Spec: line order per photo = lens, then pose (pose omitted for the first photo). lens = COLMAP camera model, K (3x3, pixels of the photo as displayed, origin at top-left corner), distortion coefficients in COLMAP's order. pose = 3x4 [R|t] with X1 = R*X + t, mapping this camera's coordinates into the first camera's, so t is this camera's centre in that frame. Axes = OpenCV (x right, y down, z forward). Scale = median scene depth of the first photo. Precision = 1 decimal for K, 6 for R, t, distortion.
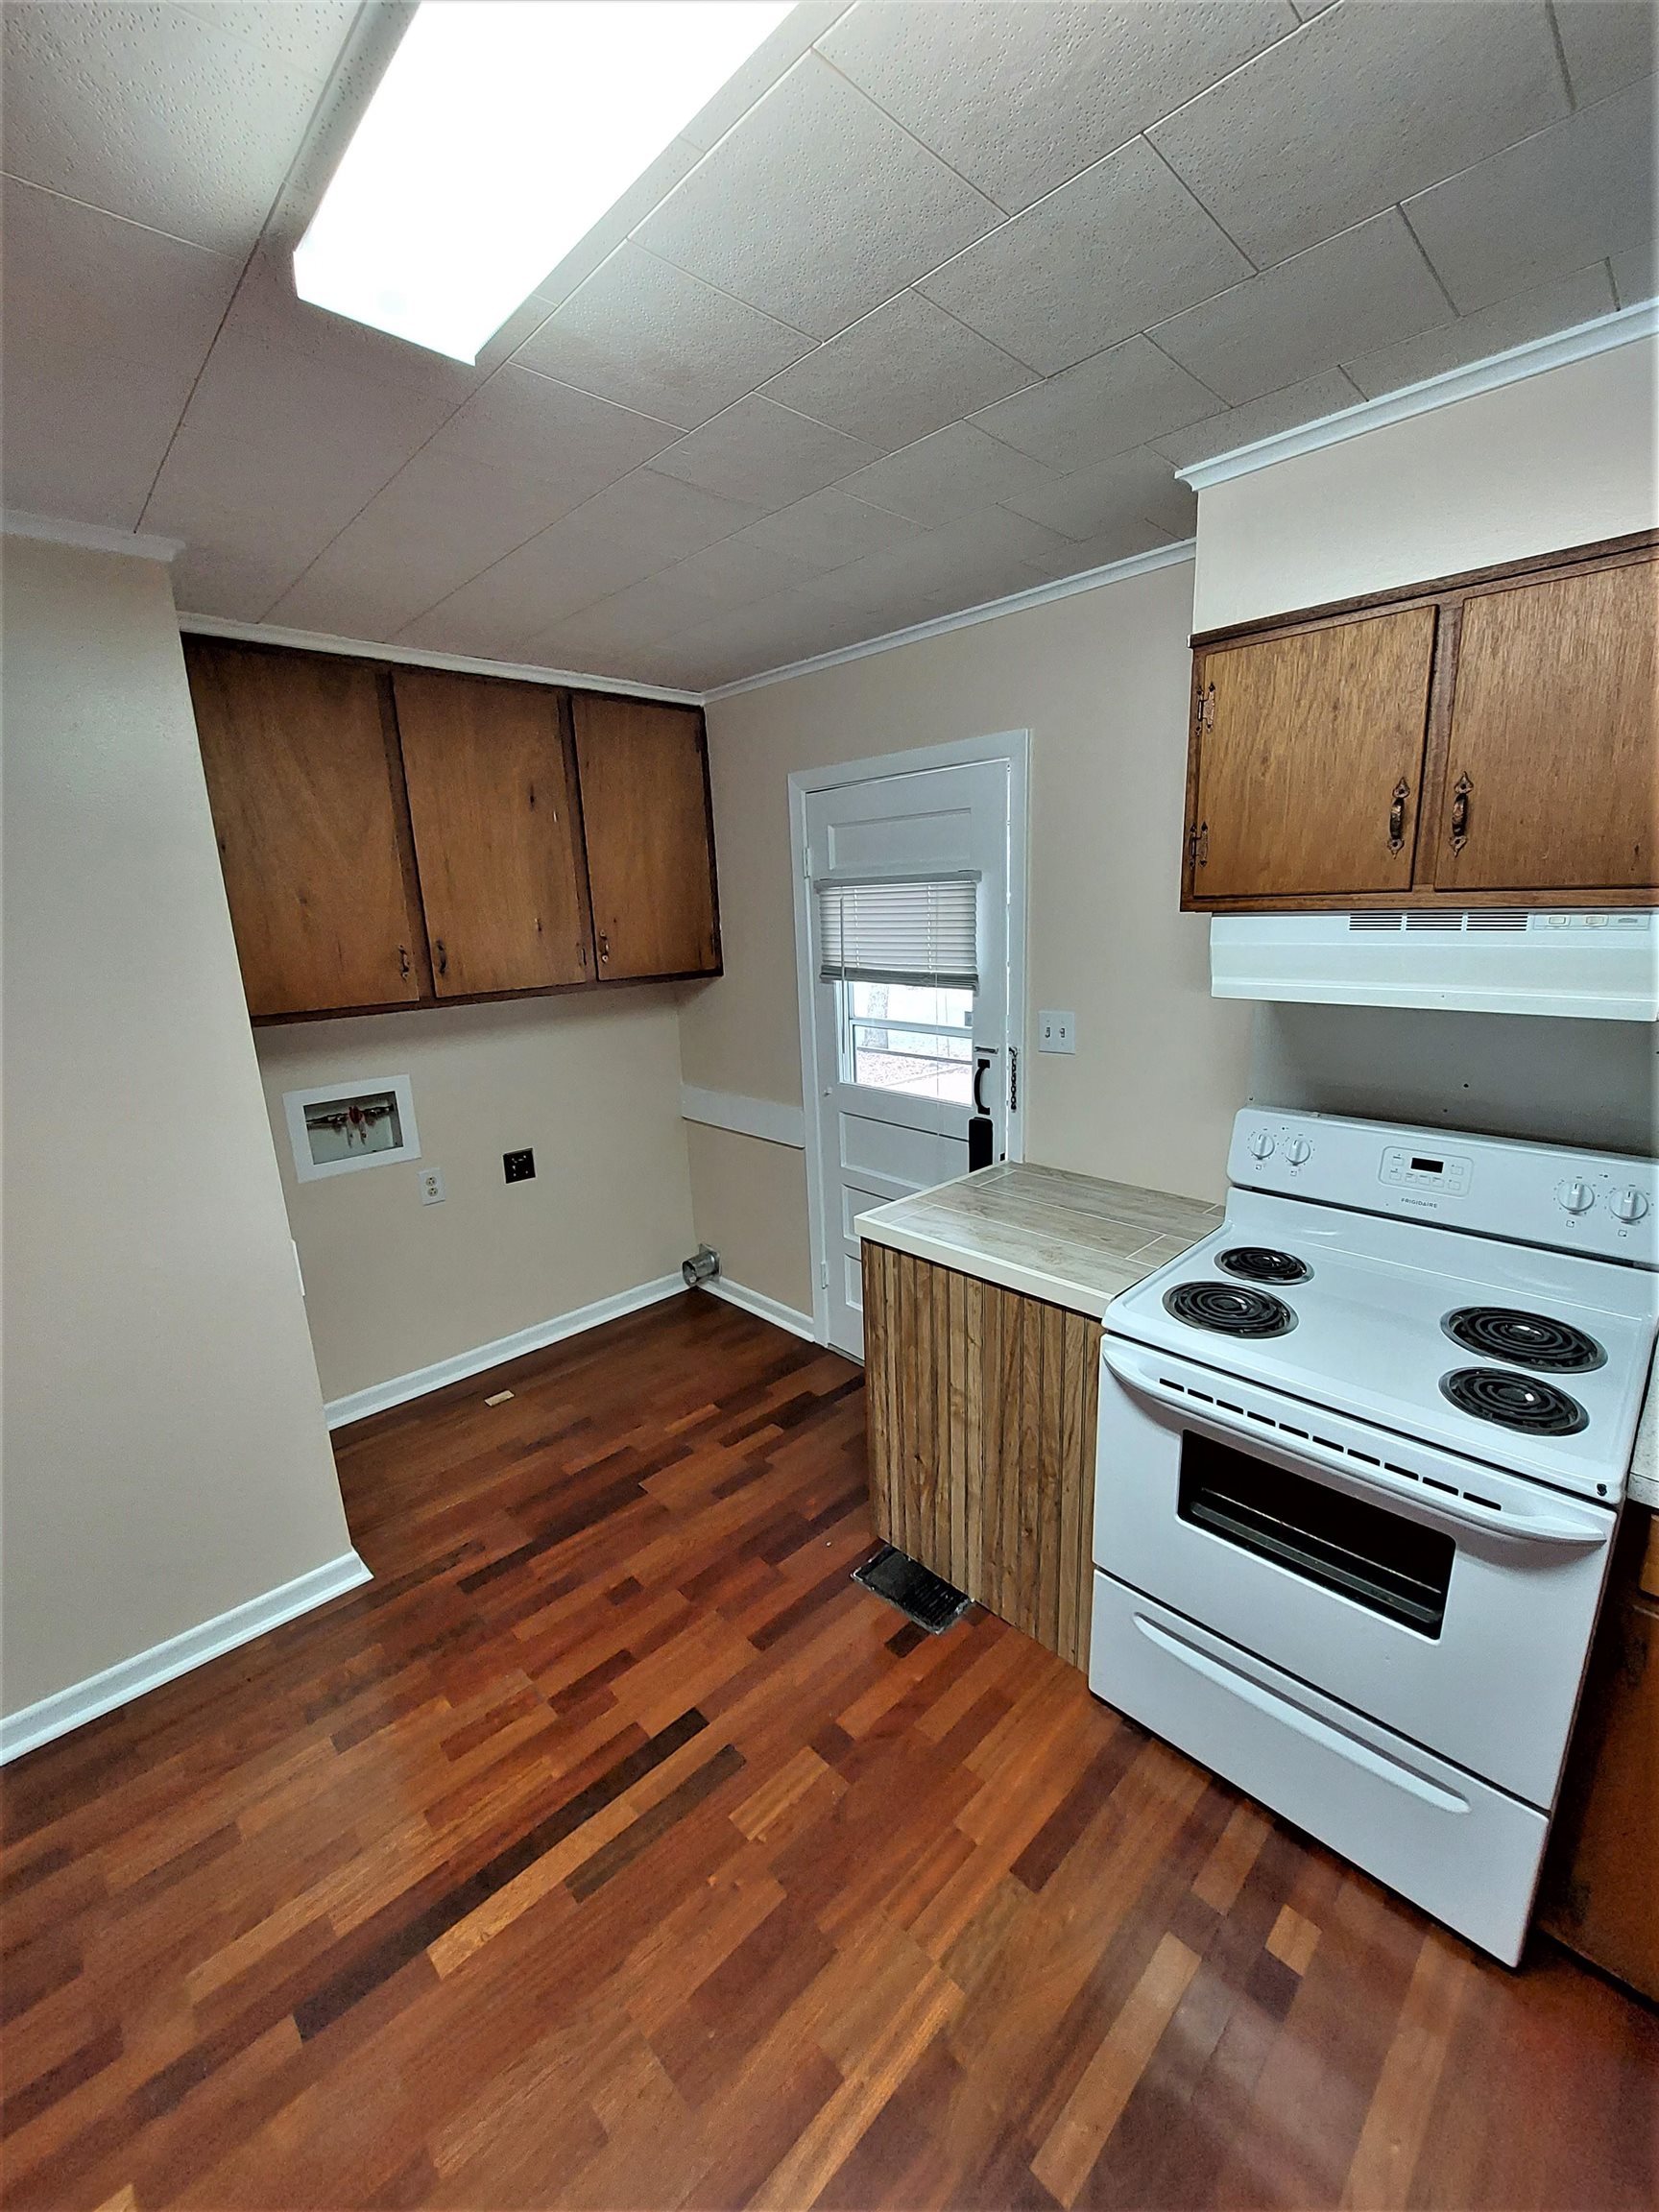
lens RADIAL K [[880.8, 0, 851.6], [0, 880.8, 1109.1], [0, 0, 1]] dist [-0.012119, -0.001891]
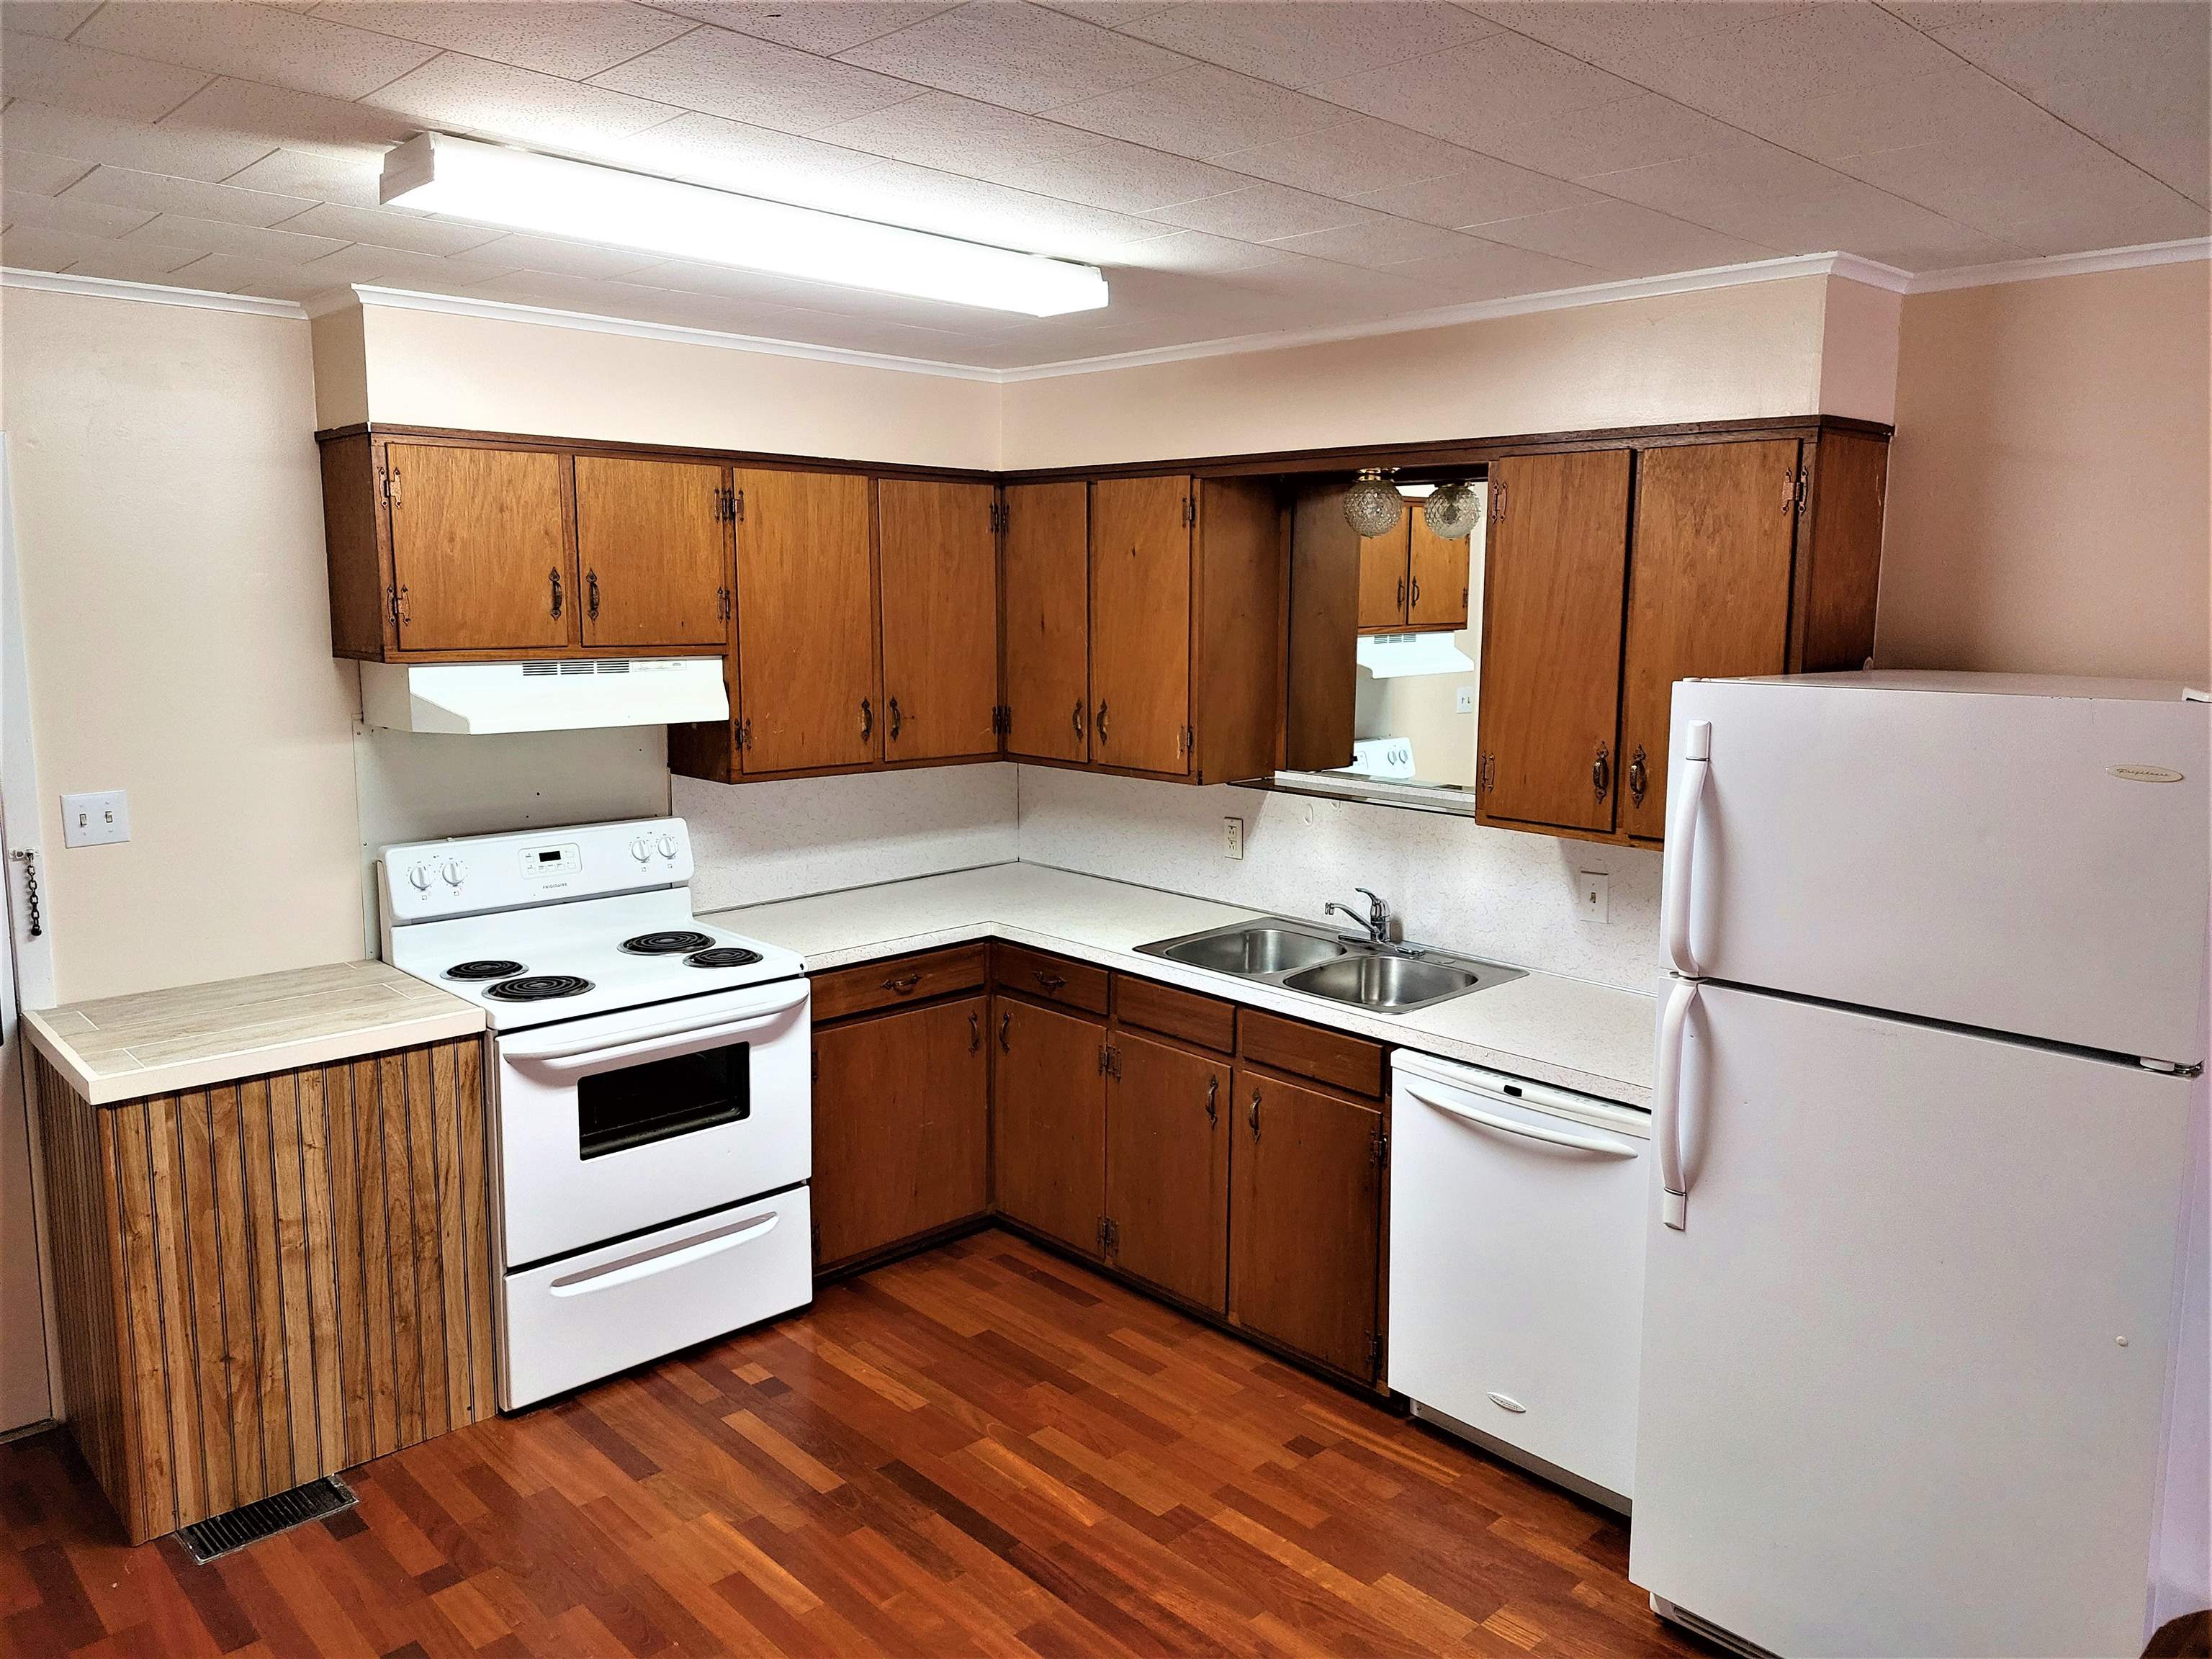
lens RADIAL K [[1591.5, 0, 1128.9], [0, 1591.5, 807.7], [0, 0, 1]] dist [0.025173, -0.000508]
pose [[0.017971, -0.104649, 0.994347, -1.440341], [0.225622, 0.969280, 0.097933, -0.037181], [-0.974049, 0.222586, 0.041030, 0.066614]]
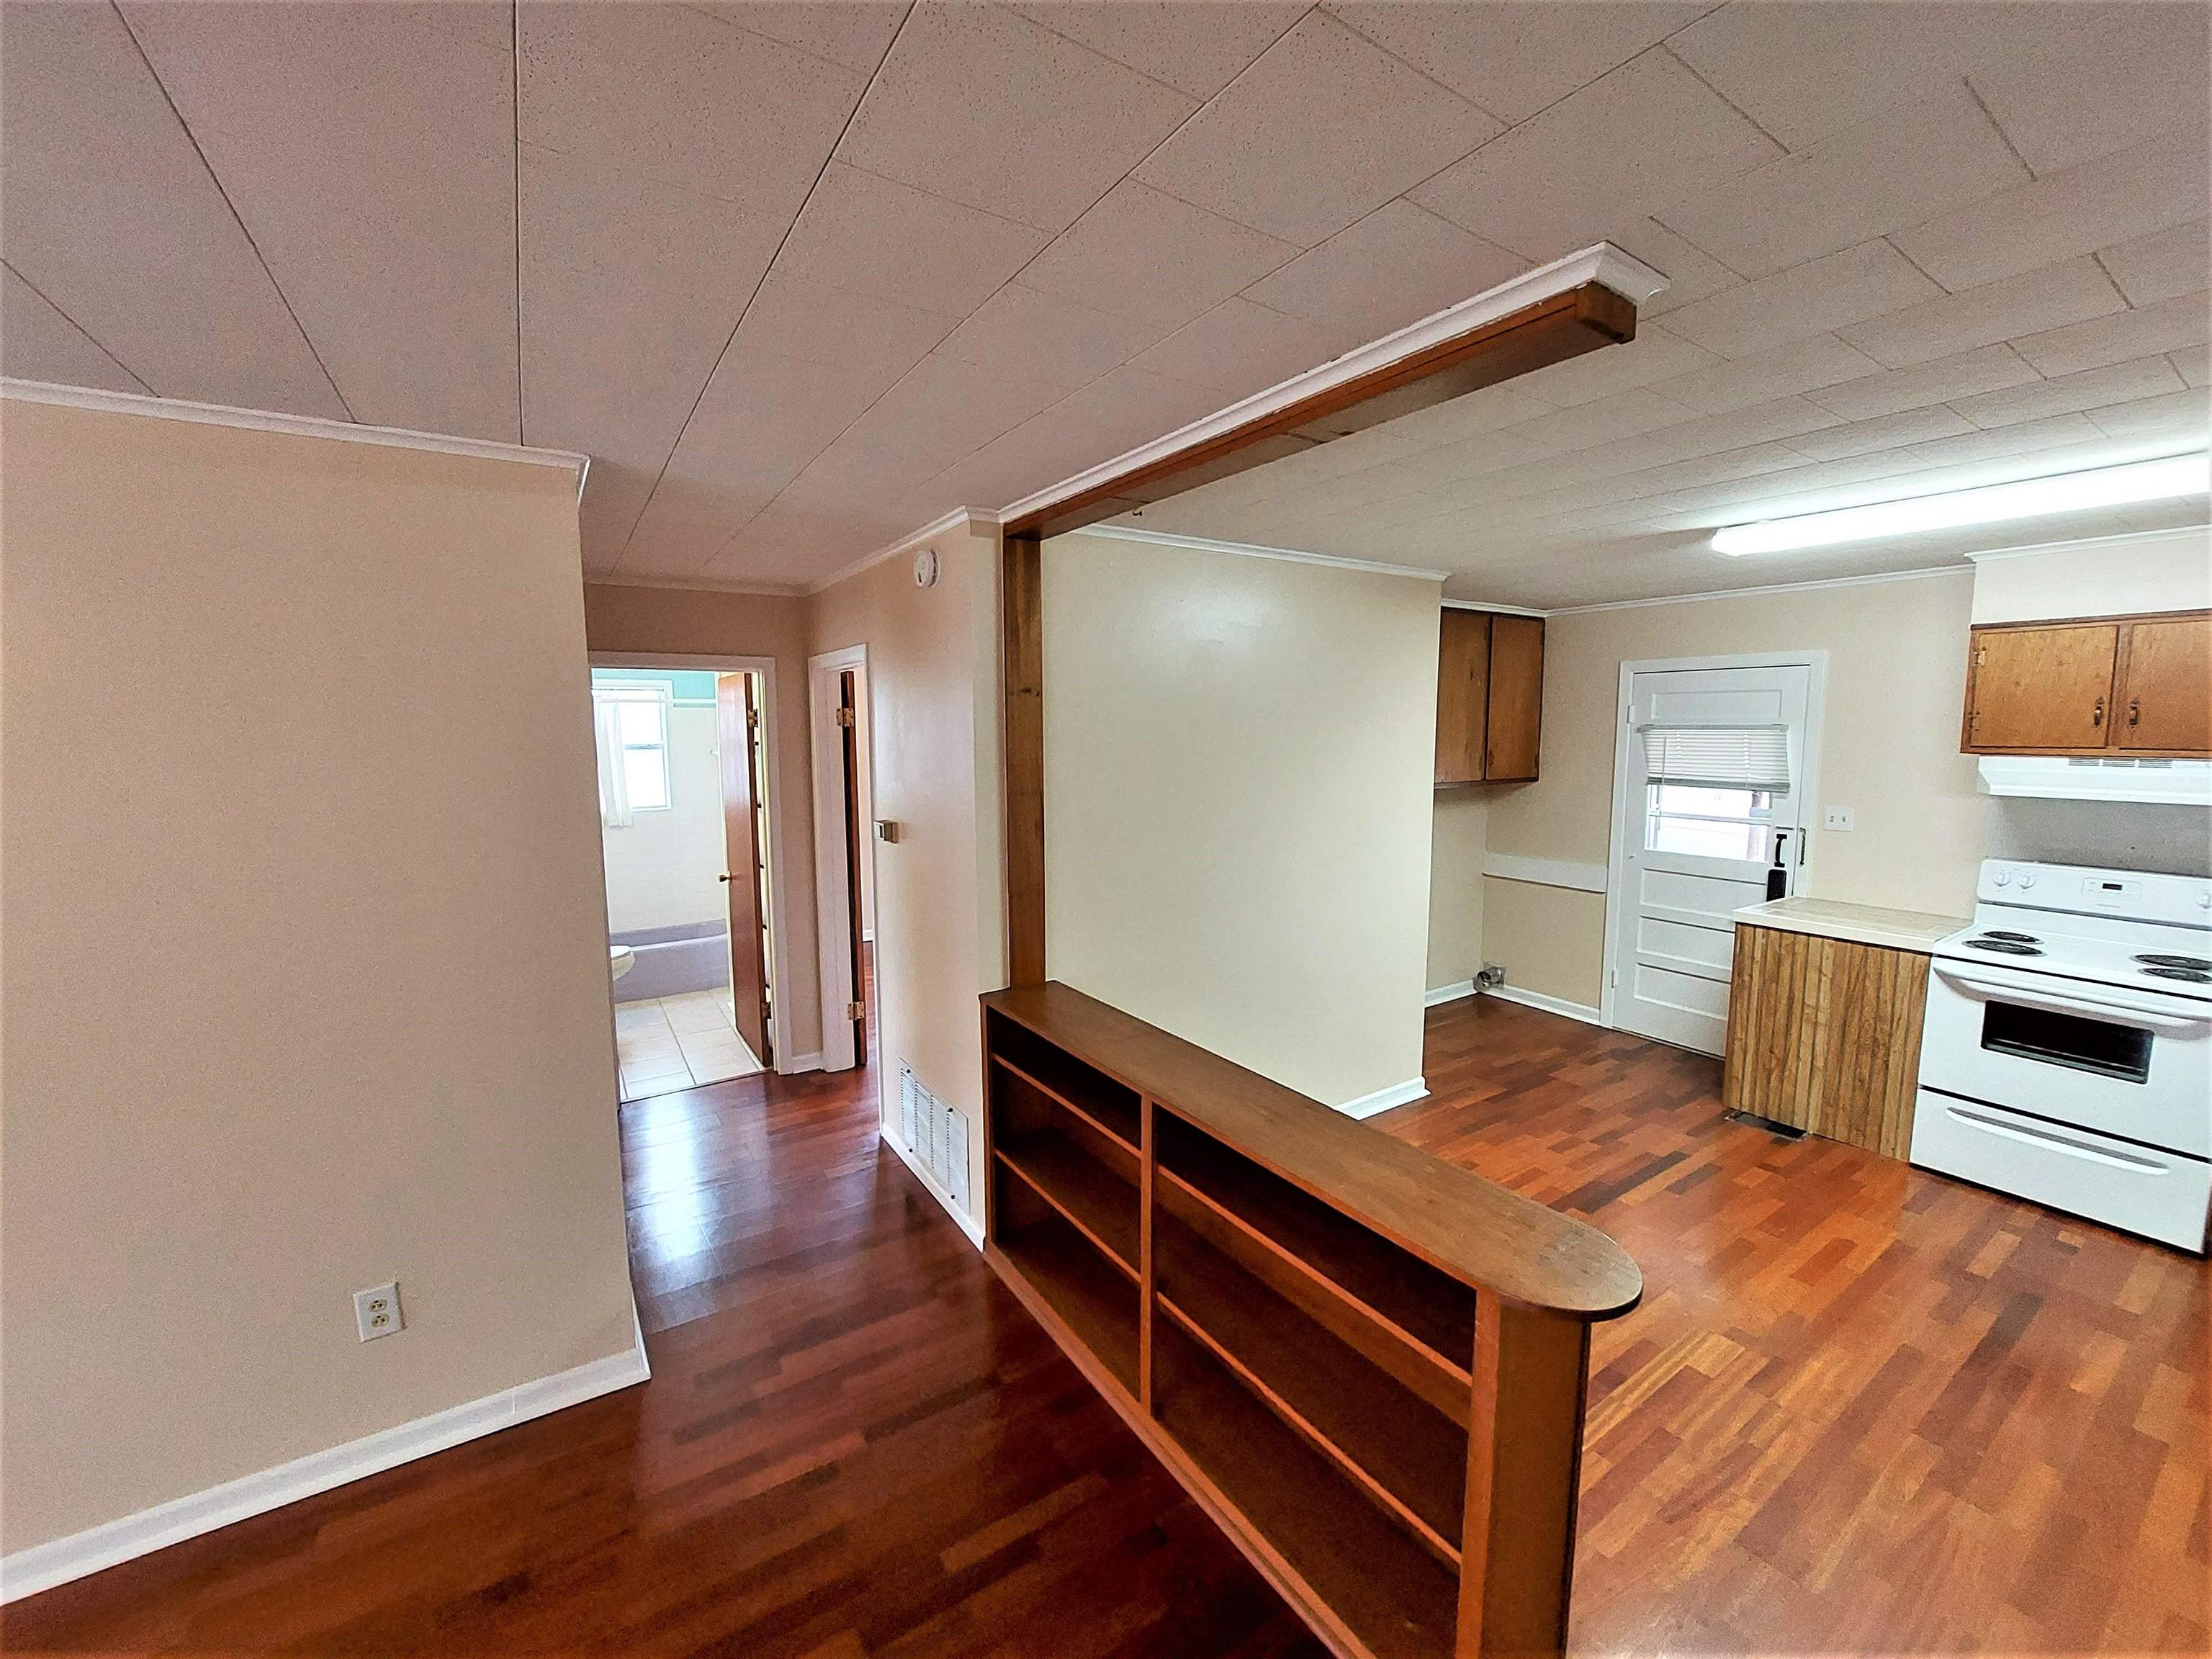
lens RADIAL K [[880.8, 0, 1126.8], [0, 880.8, 820.3], [0, 0, 1]] dist [-0.012119, -0.001891]
pose [[0.980135, 0.053410, -0.191003, -1.001814], [-0.076674, 0.990220, -0.116557, 0.275542], [0.182909, 0.128887, 0.974645, -1.143185]]
